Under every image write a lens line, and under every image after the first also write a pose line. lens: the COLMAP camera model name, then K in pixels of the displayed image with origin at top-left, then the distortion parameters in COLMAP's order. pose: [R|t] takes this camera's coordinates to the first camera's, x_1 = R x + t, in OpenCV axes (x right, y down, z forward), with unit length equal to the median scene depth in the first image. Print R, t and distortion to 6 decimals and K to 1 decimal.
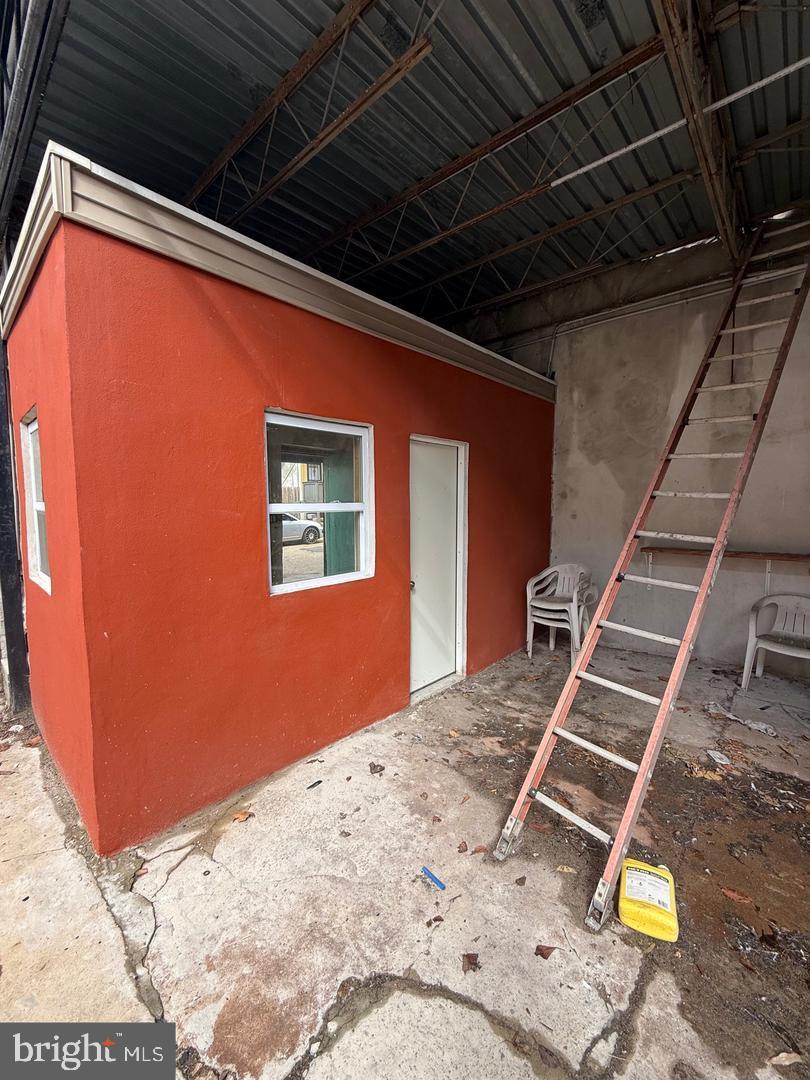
lens RADIAL K [[430.7, 0, 400.2], [0, 430.7, 535.8], [0, 0, 1]] dist [0.002744, -0.000661]
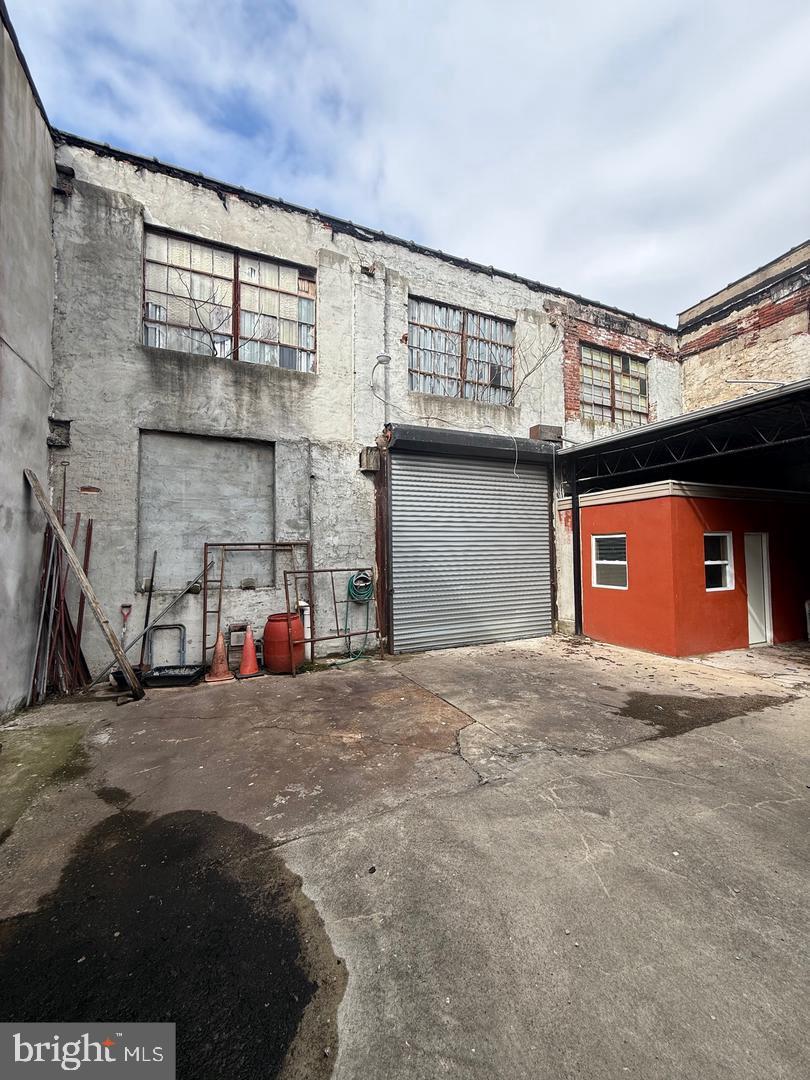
lens RADIAL K [[430.7, 0, 405.5], [0, 430.7, 535.1], [0, 0, 1]] dist [0.002744, -0.000661]
pose [[0.922090, -0.024624, -0.386191, -0.784402], [-0.021324, 0.993224, -0.114244, 0.097582], [0.386388, 0.113578, 0.915317, -1.940691]]
